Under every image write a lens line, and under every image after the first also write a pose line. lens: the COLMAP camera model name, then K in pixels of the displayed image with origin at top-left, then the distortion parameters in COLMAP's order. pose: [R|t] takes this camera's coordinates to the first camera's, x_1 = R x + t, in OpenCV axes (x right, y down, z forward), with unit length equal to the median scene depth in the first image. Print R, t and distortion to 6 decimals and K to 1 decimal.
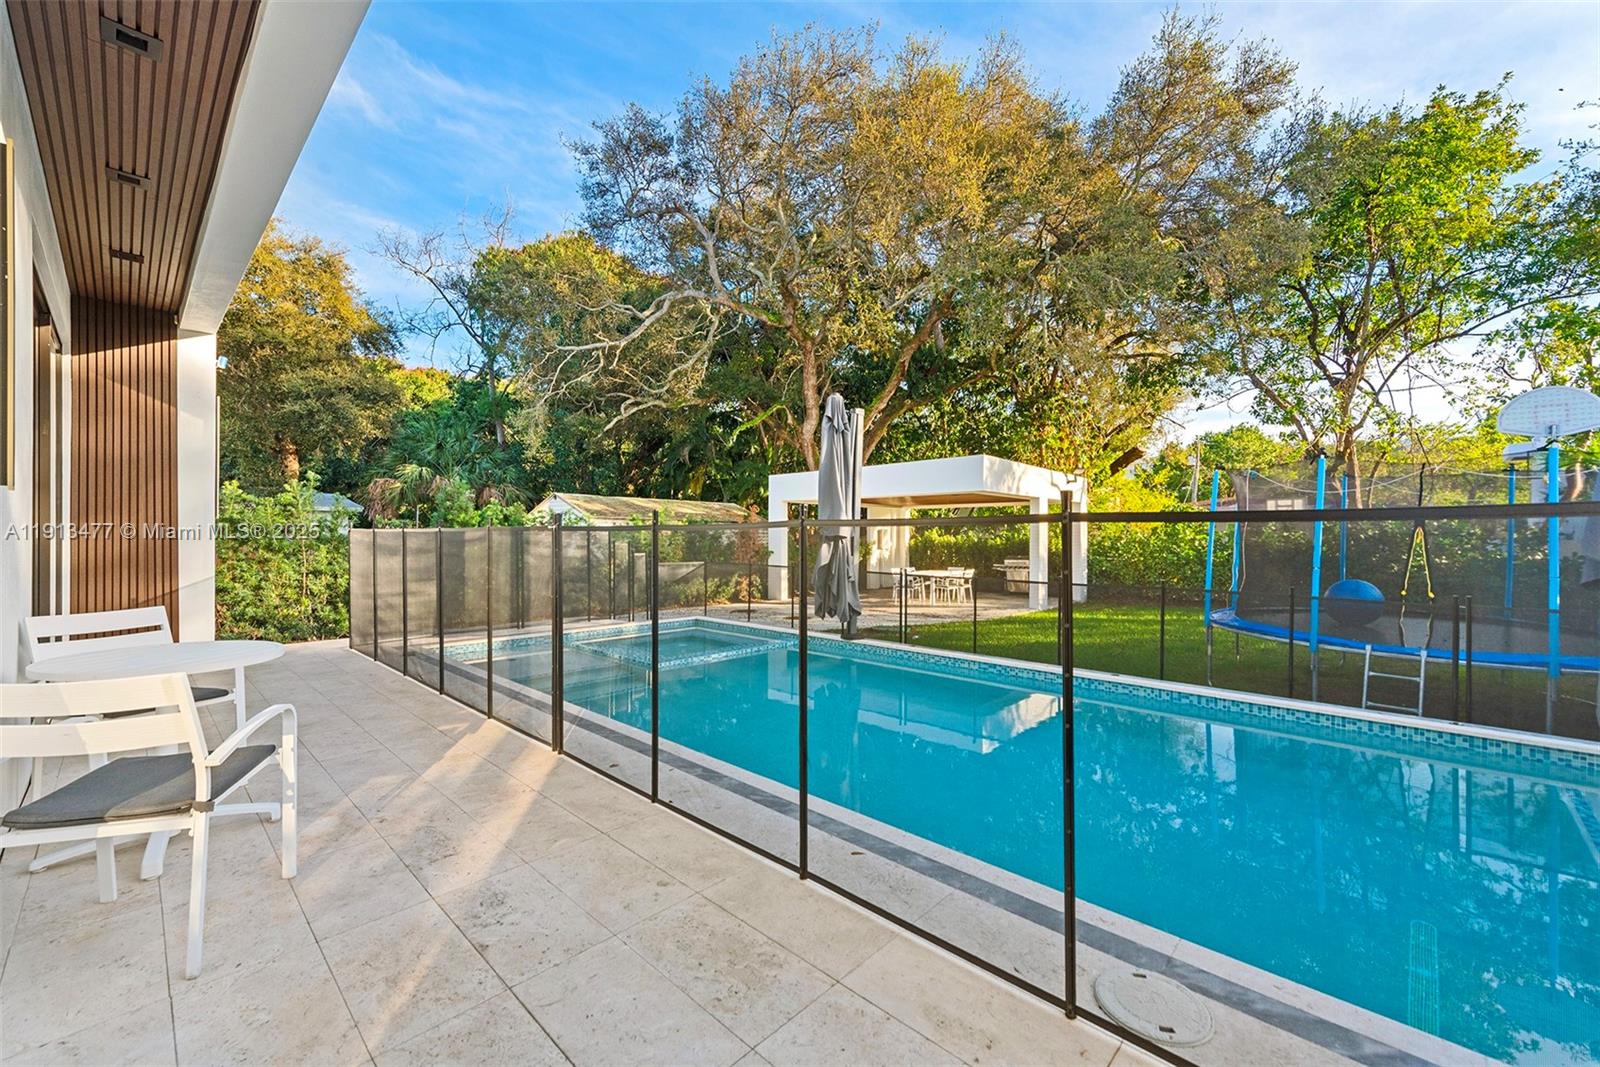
lens RADIAL K [[636.5, 0, 806.7], [0, 636.5, 533.8], [0, 0, 1]] dist [0.009624, -0.000073]
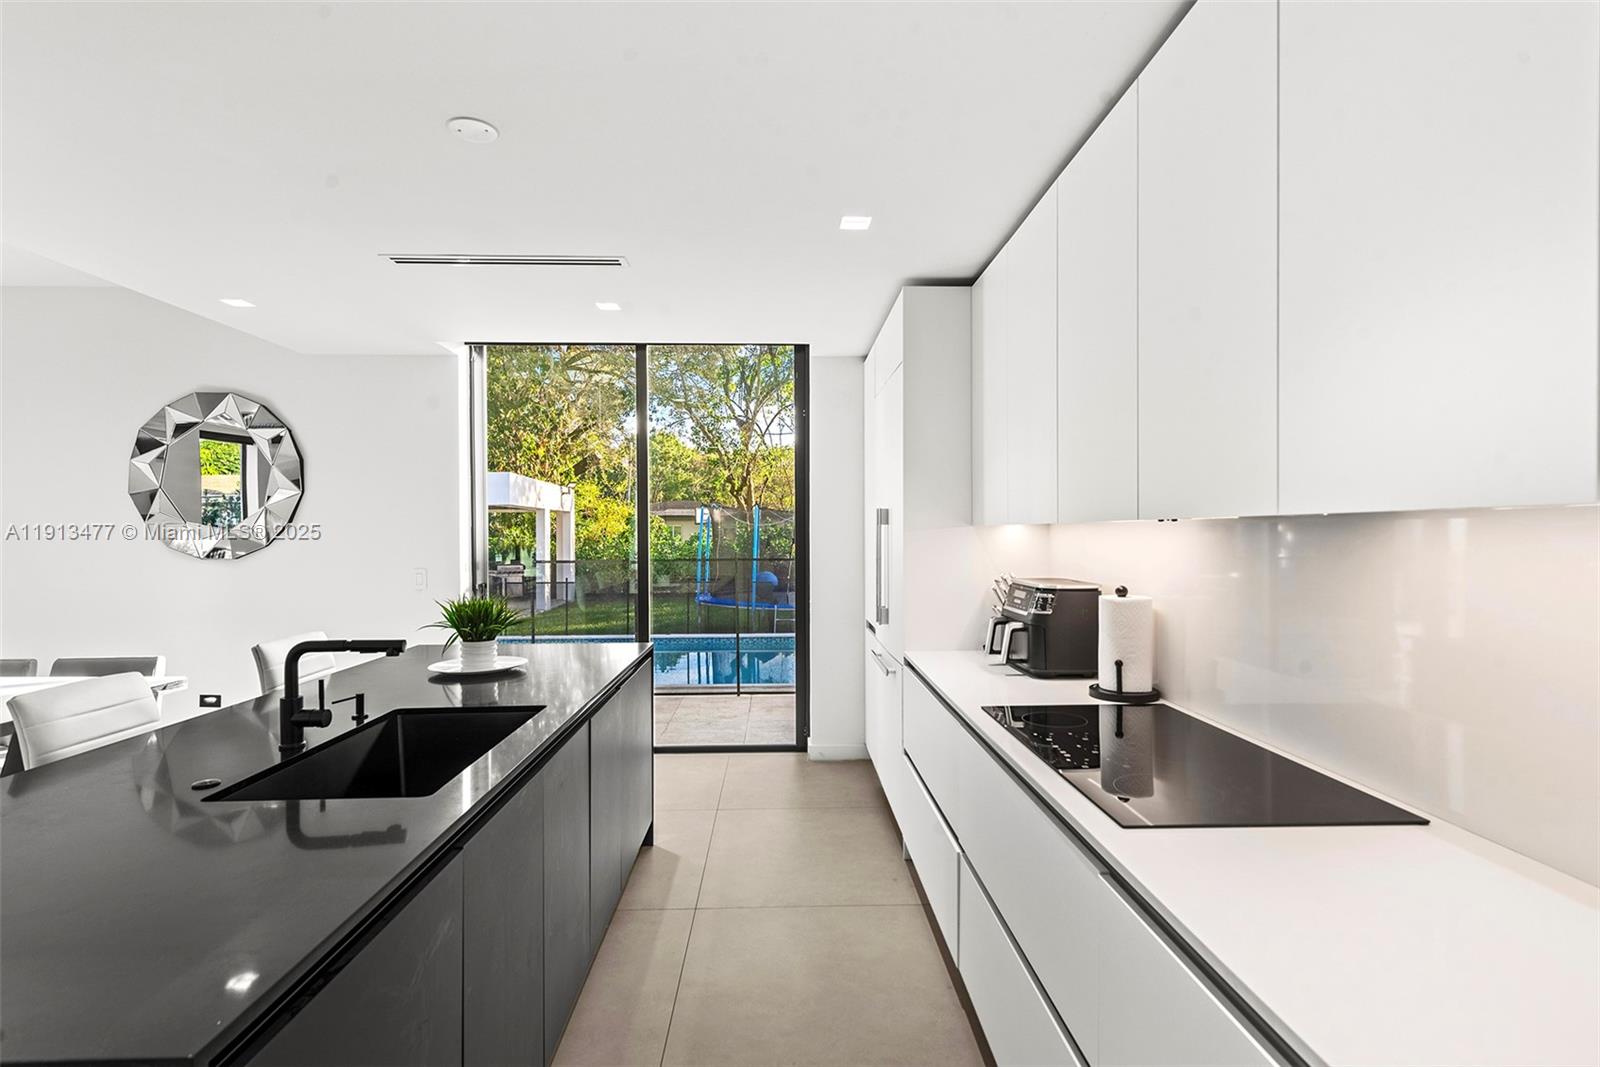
lens RADIAL K [[774.7, 0, 800.7], [0, 774.7, 533.2], [0, 0, 1]] dist [-0.006044, -0.001107]
pose [[0.703491, -0.007022, 0.710669, -0.232683], [0.002195, 0.999968, 0.007707, -0.020006], [-0.710701, -0.003862, 0.703484, -0.222789]]
